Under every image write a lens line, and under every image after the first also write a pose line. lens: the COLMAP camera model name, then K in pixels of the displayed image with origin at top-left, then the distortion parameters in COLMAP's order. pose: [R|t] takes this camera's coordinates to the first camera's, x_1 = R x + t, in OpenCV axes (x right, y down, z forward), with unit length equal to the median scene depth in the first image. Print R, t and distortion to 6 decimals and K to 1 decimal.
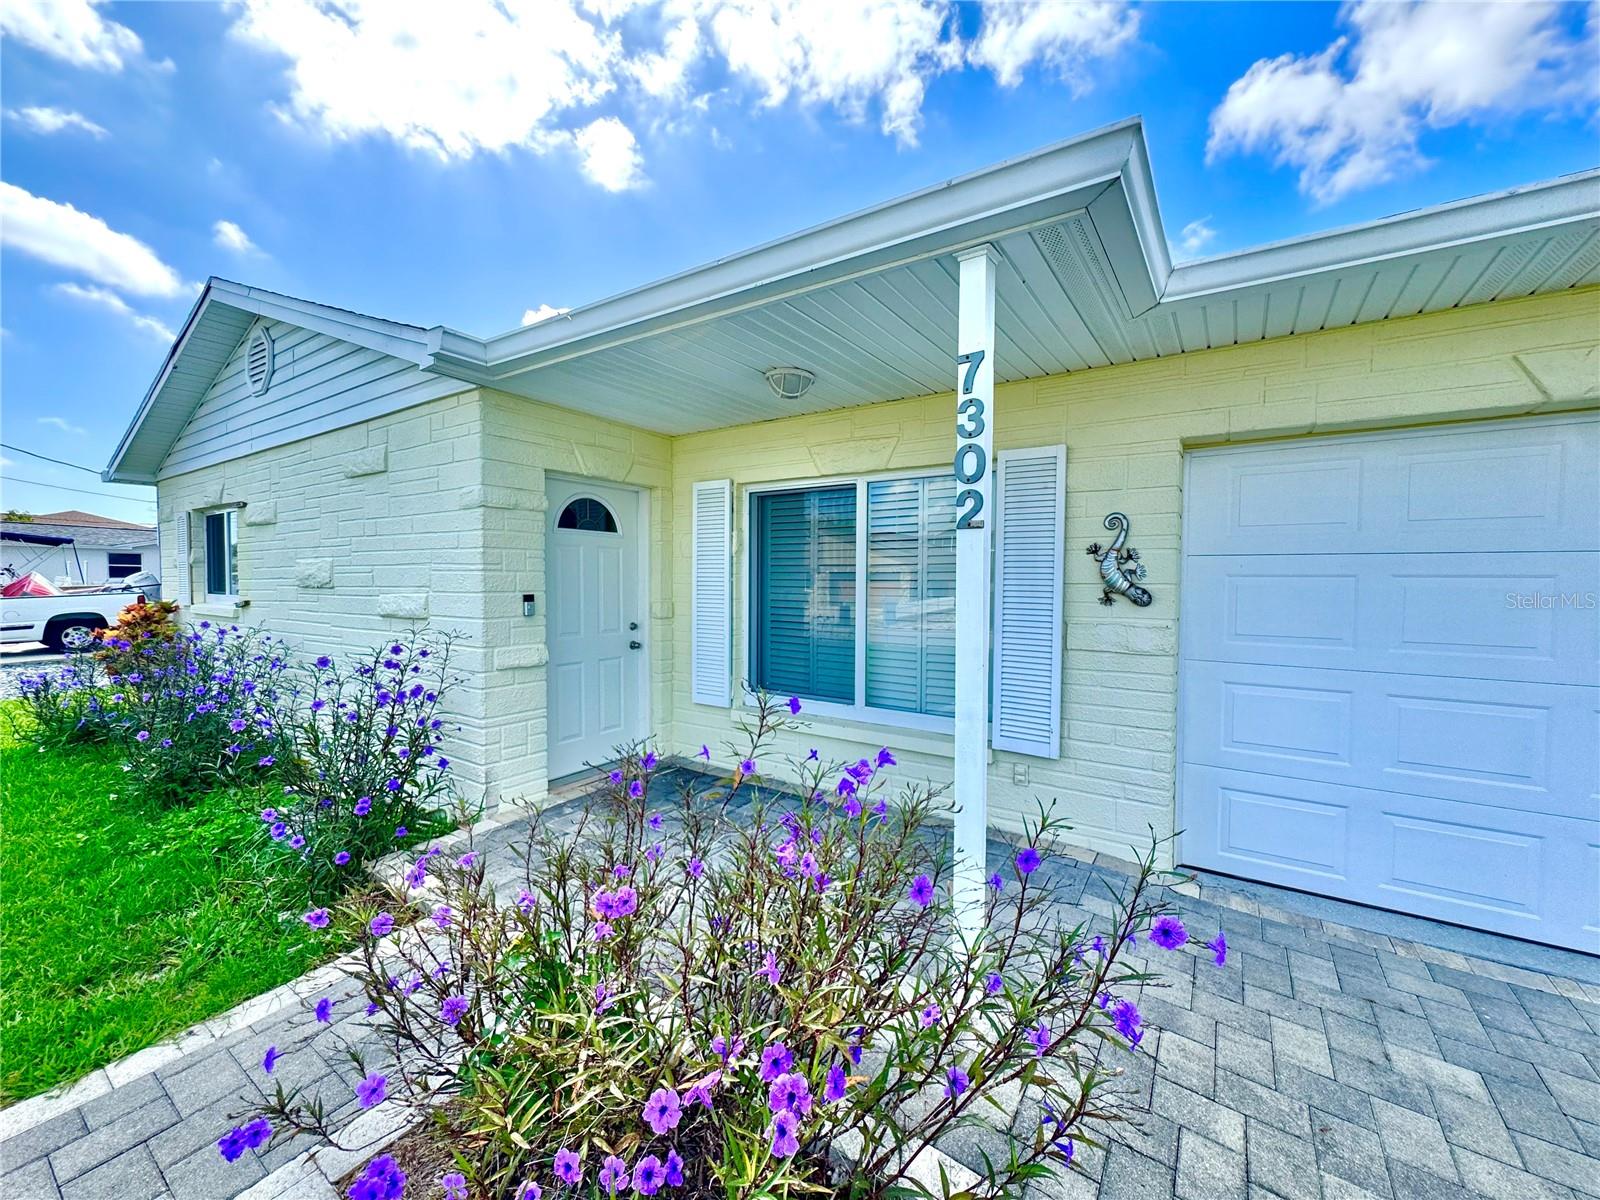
lens RADIAL K [[628.7, 0, 818.0], [0, 628.7, 589.5], [0, 0, 1]] dist [0.003656, -0.000130]
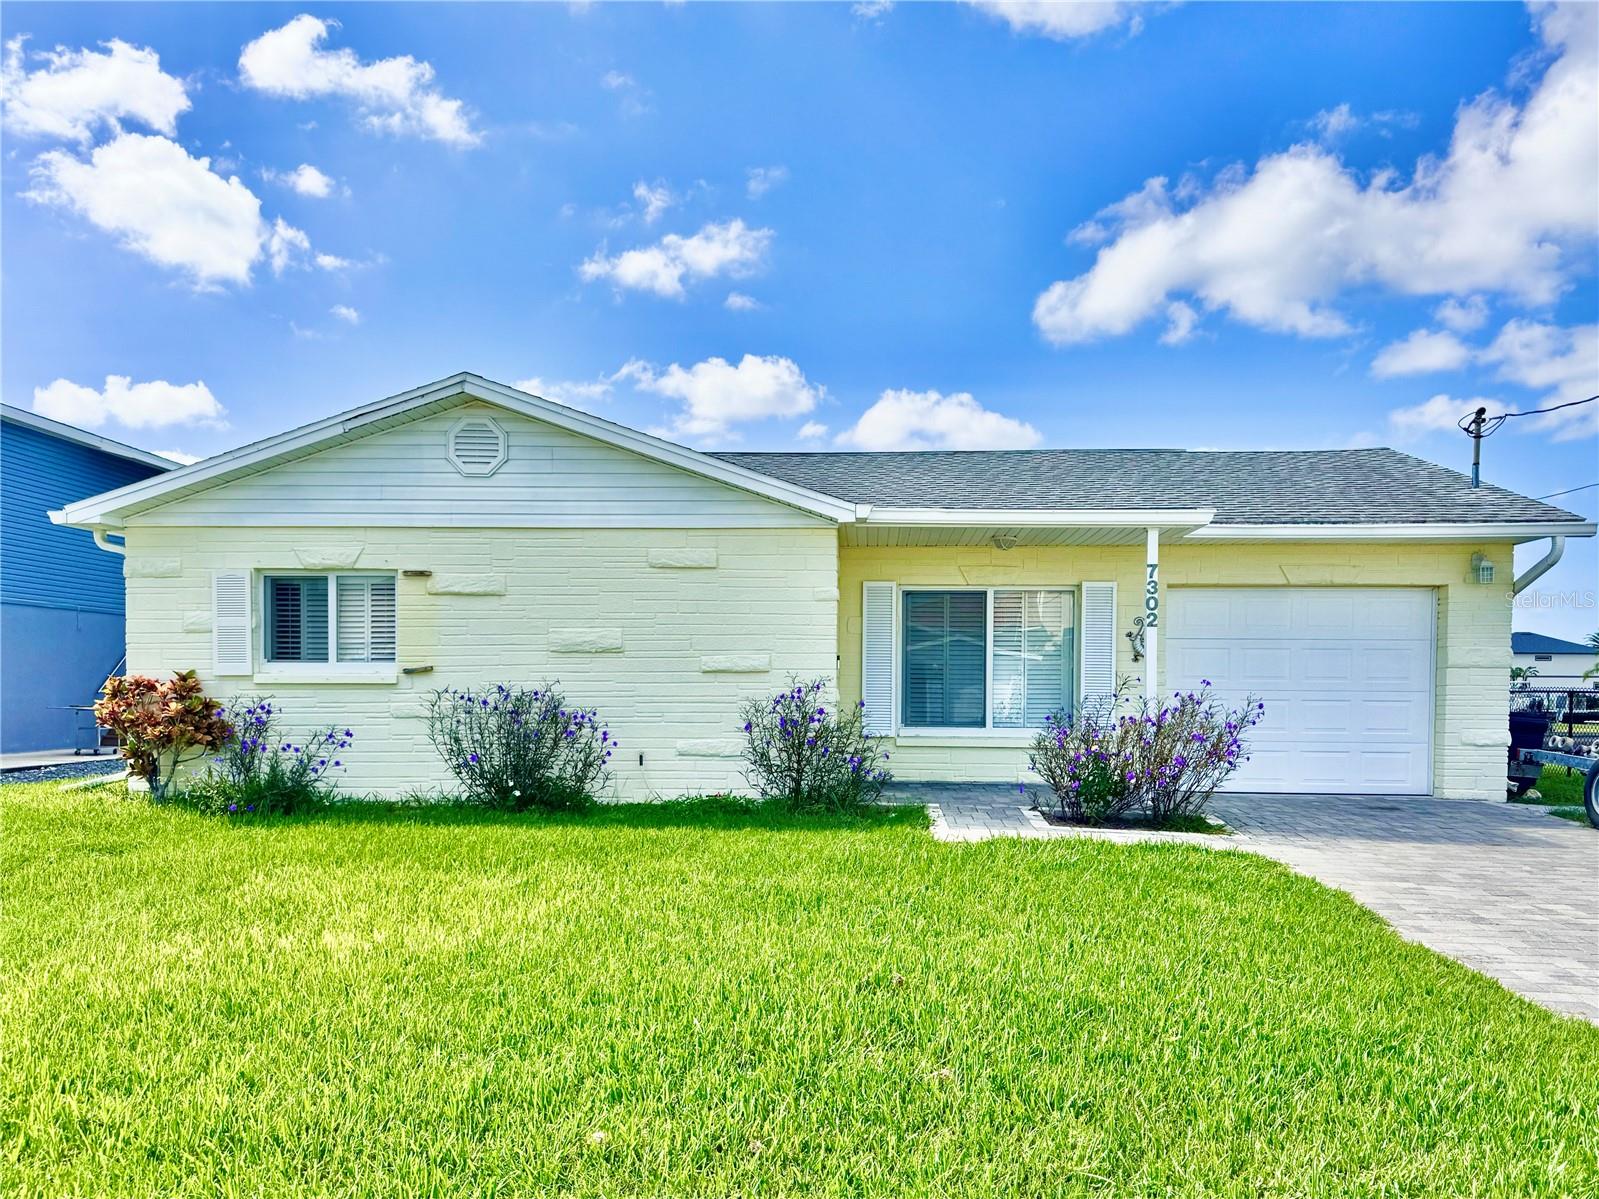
lens RADIAL K [[1227.3, 0, 791.5], [0, 1227.3, 604.8], [0, 0, 1]] dist [0.032422, -0.007374]
pose [[0.874346, 0.032734, 0.484198, -2.358414], [0.007585, 0.996679, -0.081078, 0.147630], [-0.485244, 0.074563, 0.871194, -1.851758]]
